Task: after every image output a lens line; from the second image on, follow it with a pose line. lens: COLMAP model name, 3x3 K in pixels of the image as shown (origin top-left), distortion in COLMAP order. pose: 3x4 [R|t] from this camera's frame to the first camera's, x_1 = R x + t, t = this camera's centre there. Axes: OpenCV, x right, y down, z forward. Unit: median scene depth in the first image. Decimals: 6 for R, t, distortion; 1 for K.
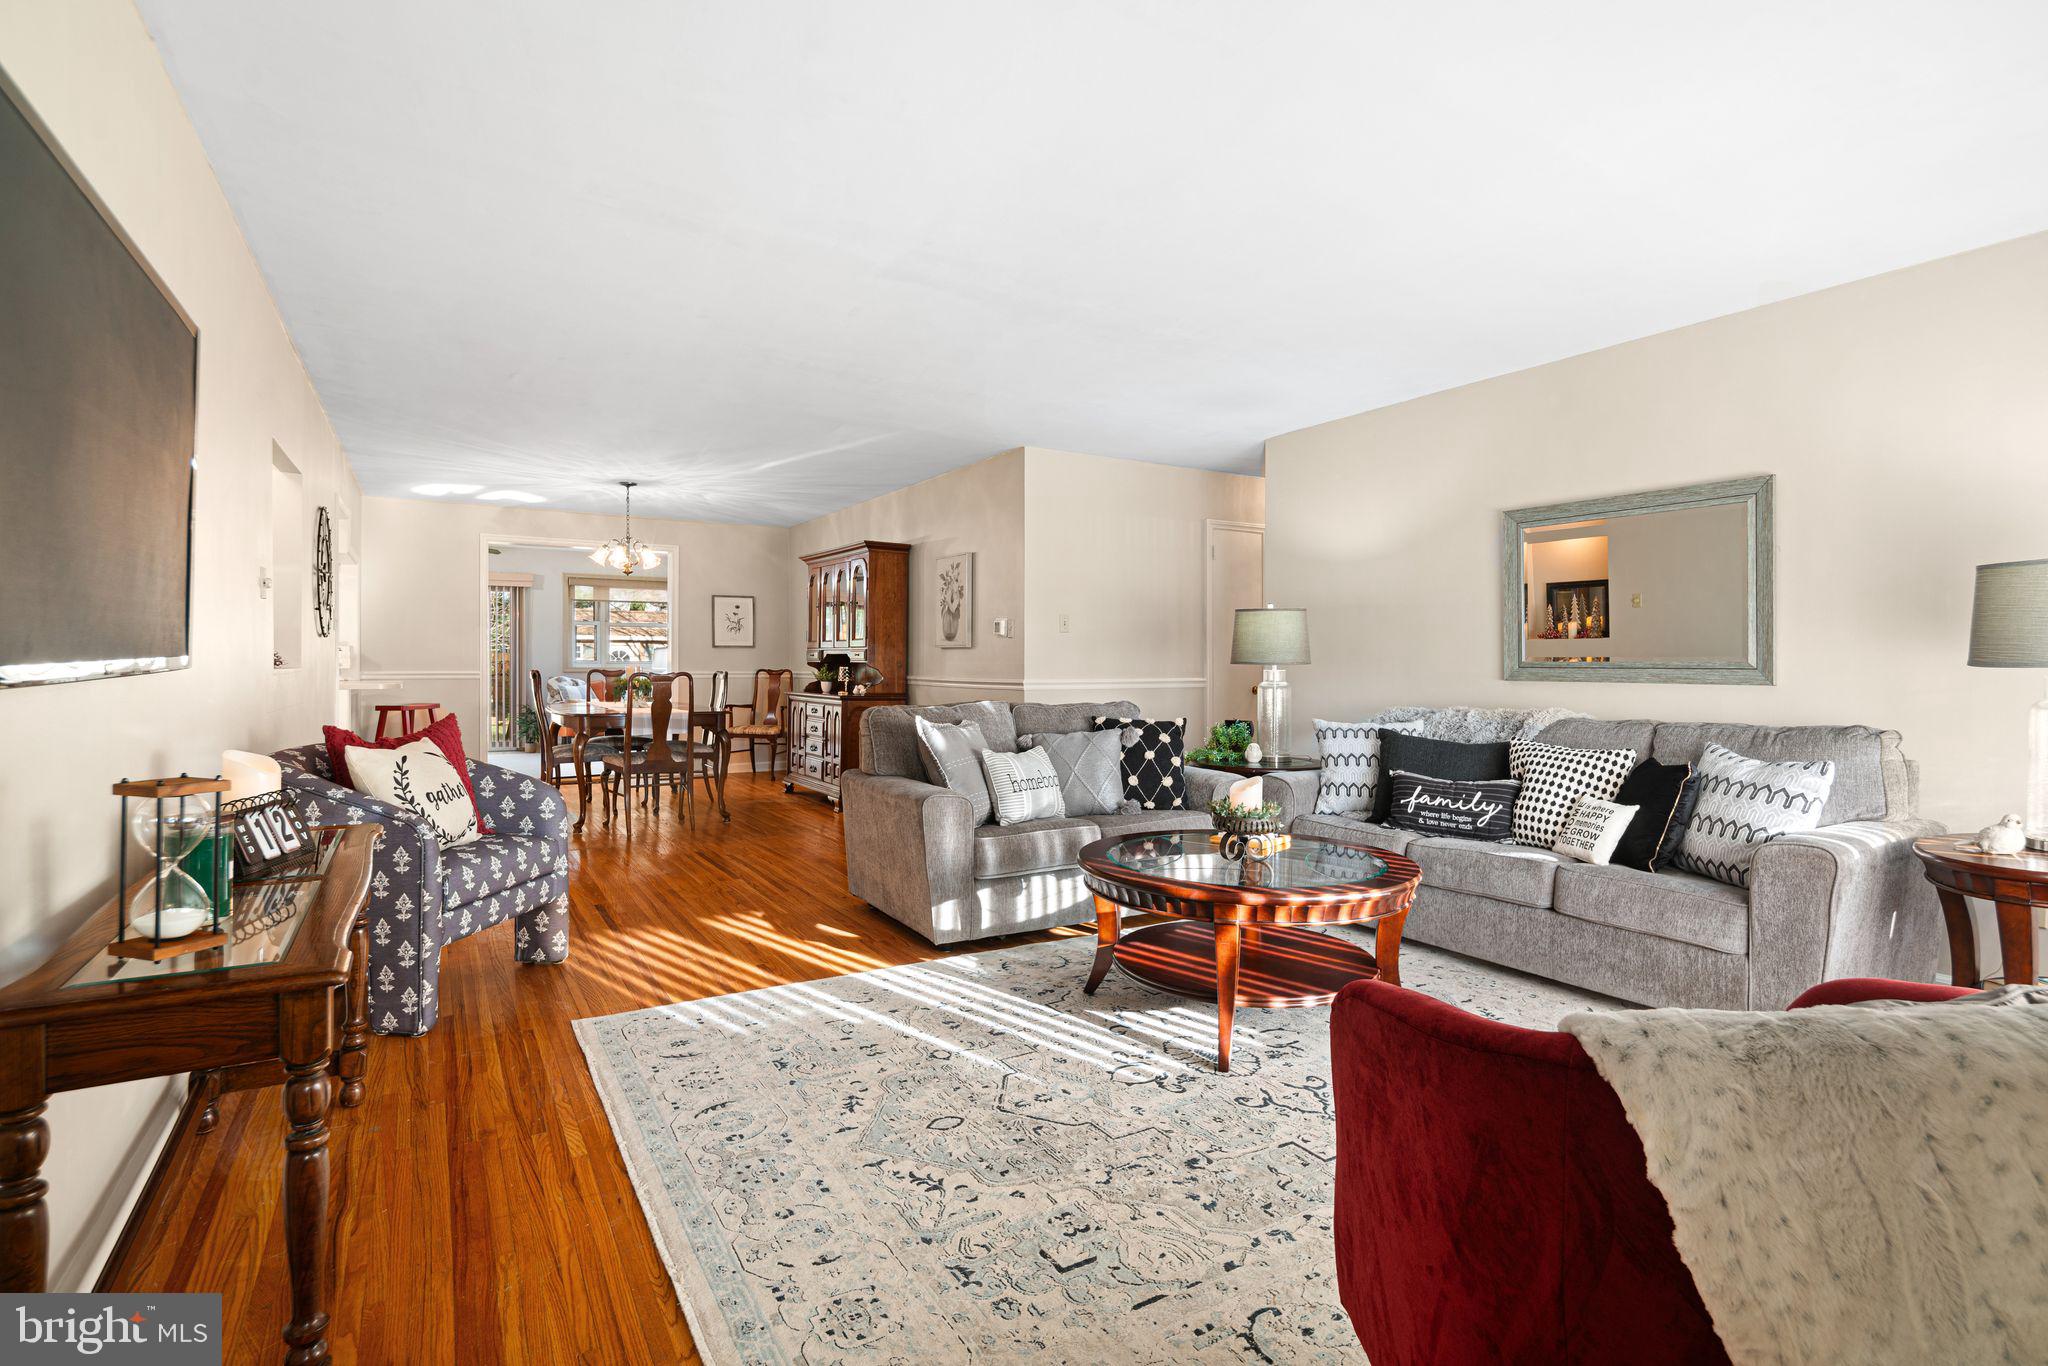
lens RADIAL K [[991.0, 0, 1029.5], [0, 991.0, 673.0], [0, 0, 1]] dist [0.000823, -0.000014]
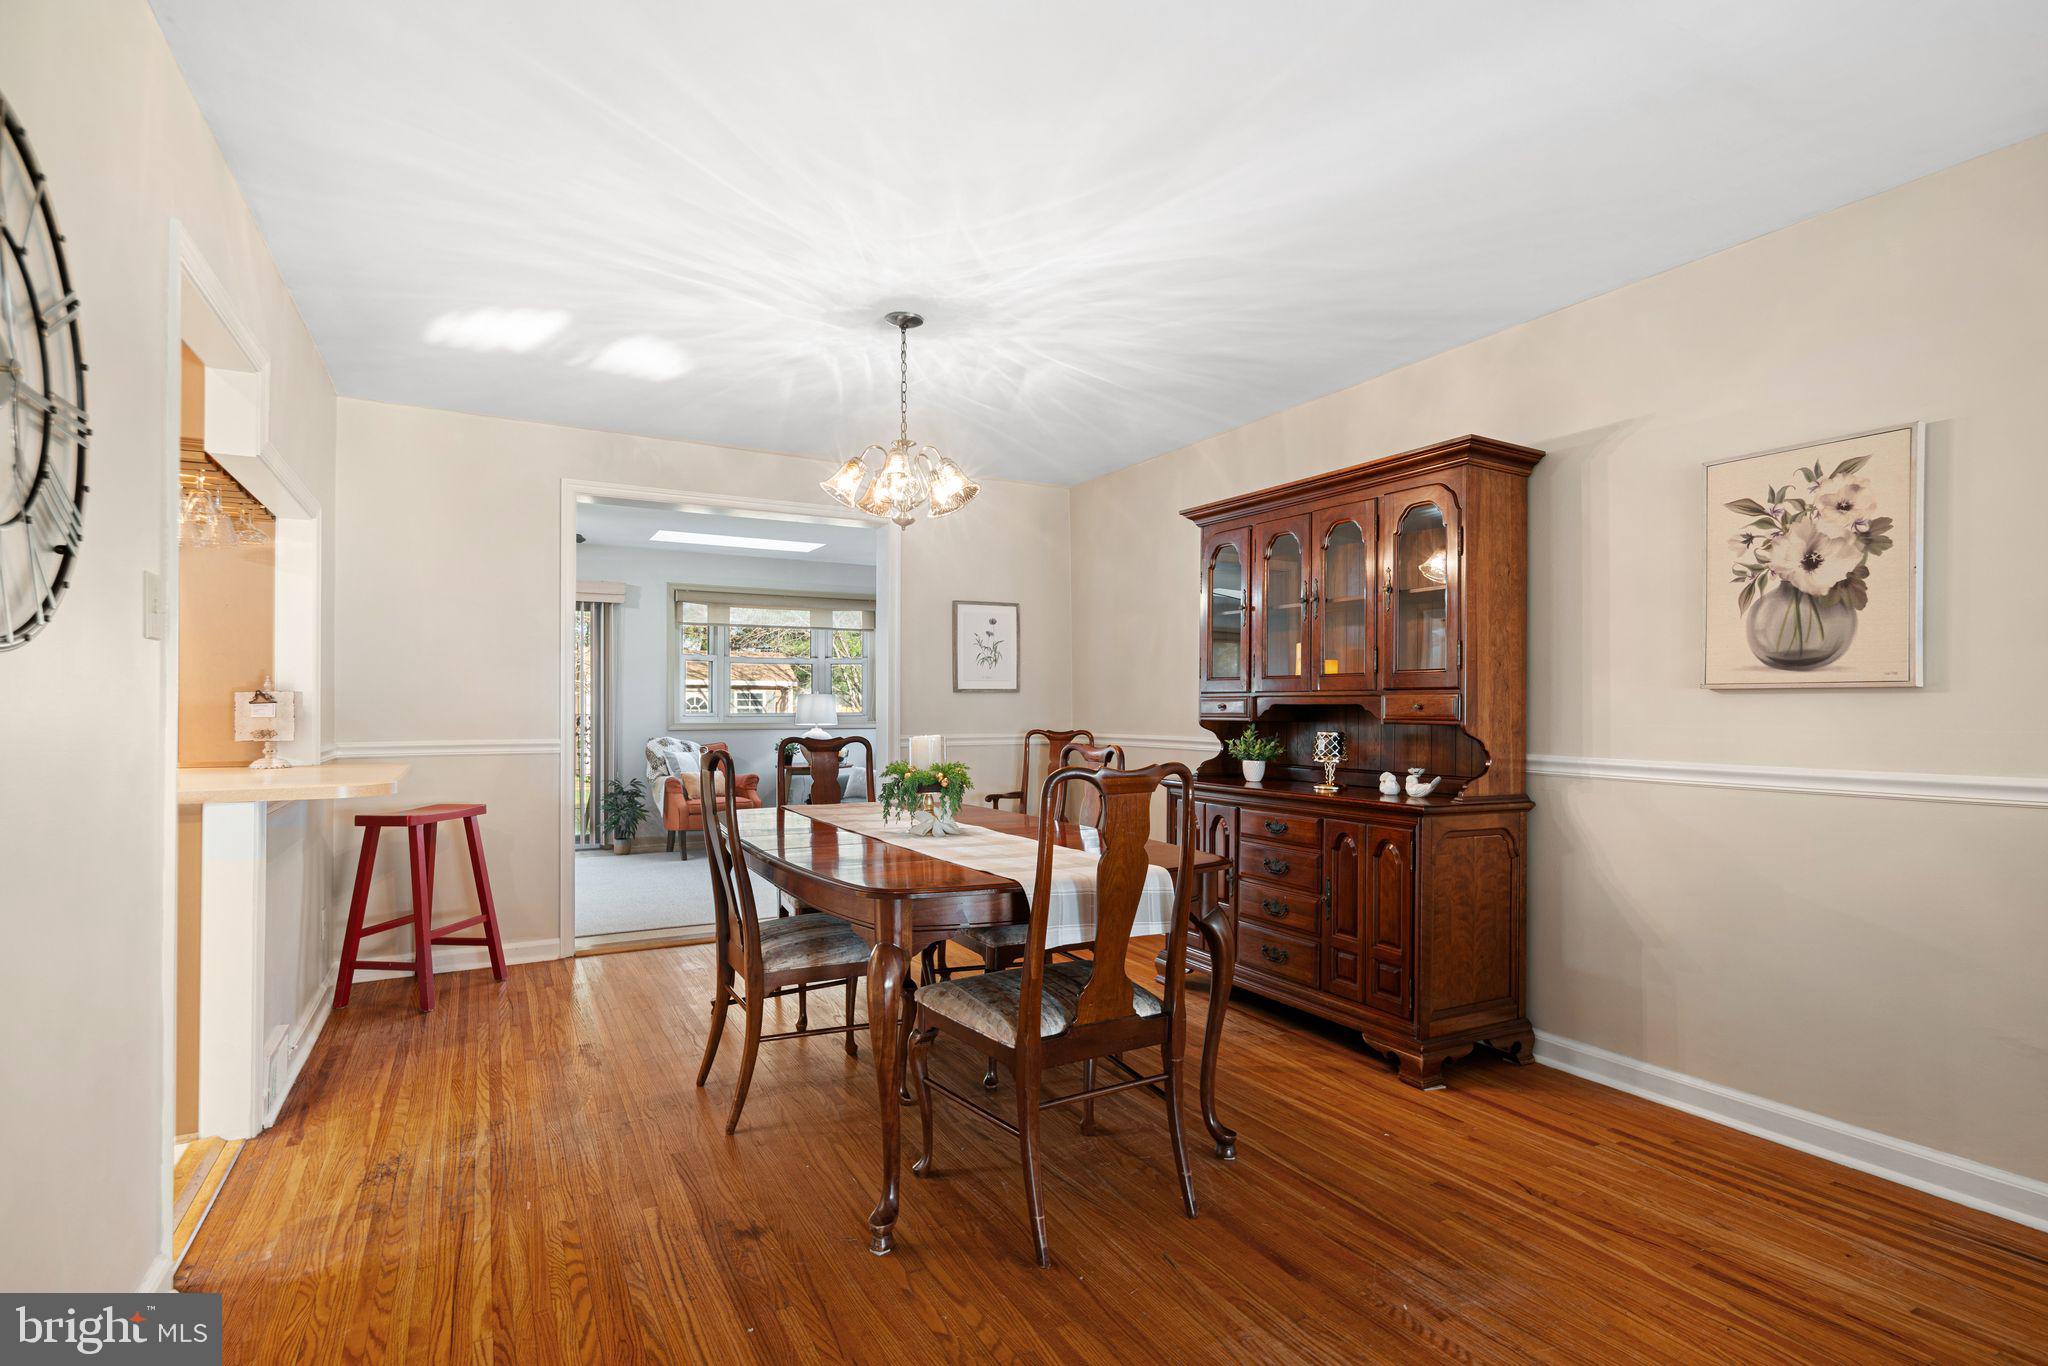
lens RADIAL K [[1019.1, 0, 1045.7], [0, 1019.1, 704.2], [0, 0, 1]] dist [0.003028, 0.000297]
pose [[0.999293, -0.006899, -0.036966, -0.285176], [0.006456, 0.999906, -0.012067, -0.013176], [0.037046, 0.011820, 0.999244, 0.482248]]
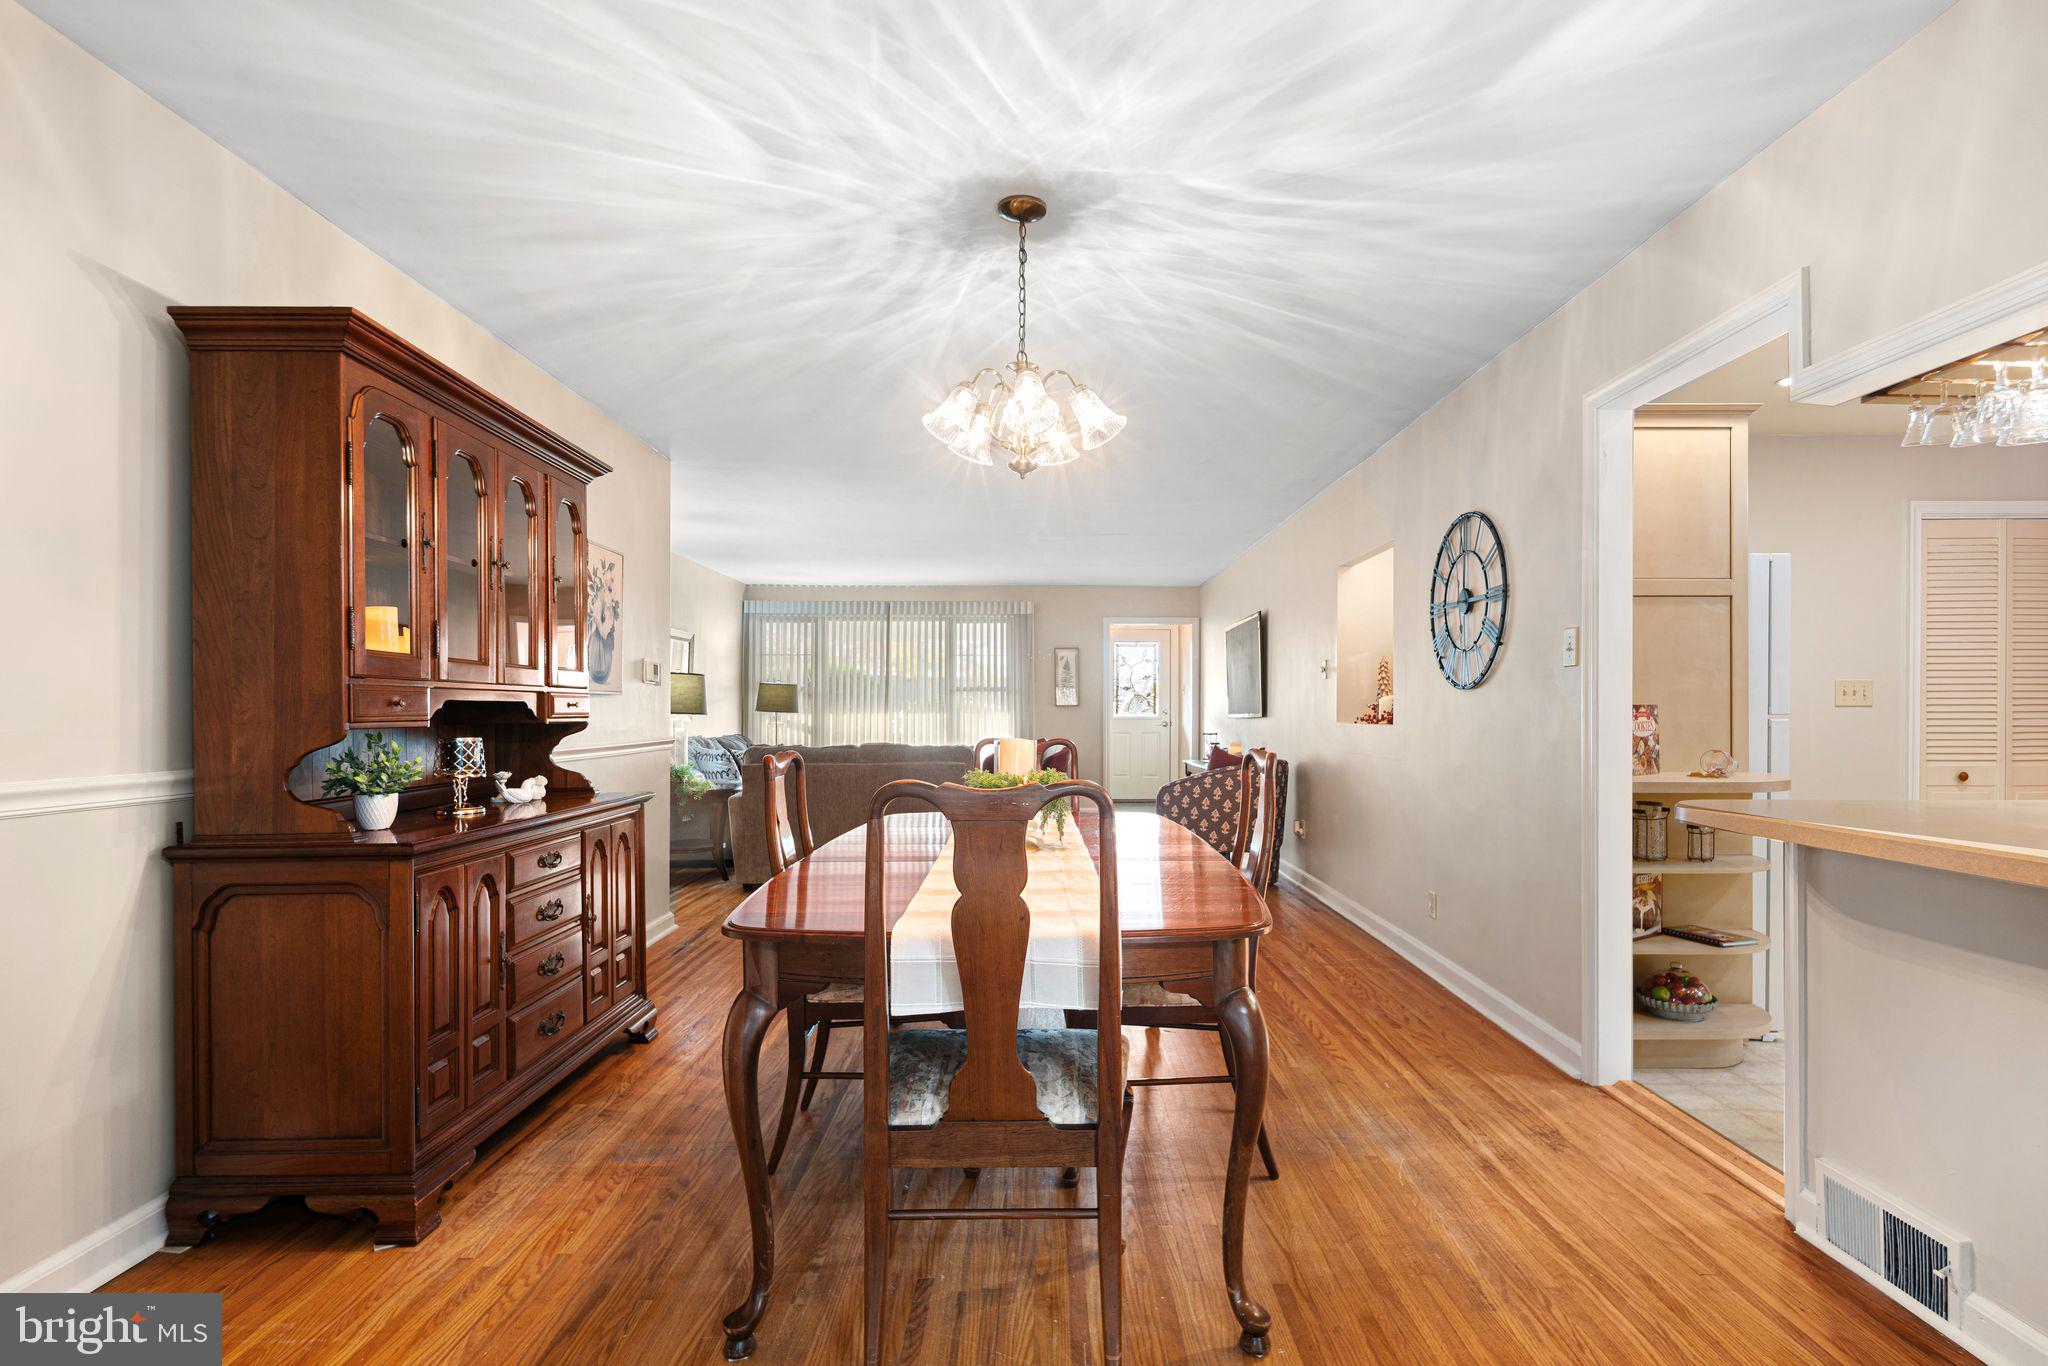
lens RADIAL K [[981.3, 0, 1050.2], [0, 981.3, 714.0], [0, 0, 1]] dist [0.003388, -0.000135]
pose [[-0.859983, -0.009690, 0.510230, -0.509145], [-0.003585, 0.999910, 0.012947, -0.017955], [-0.510310, 0.009305, -0.859940, 1.111925]]
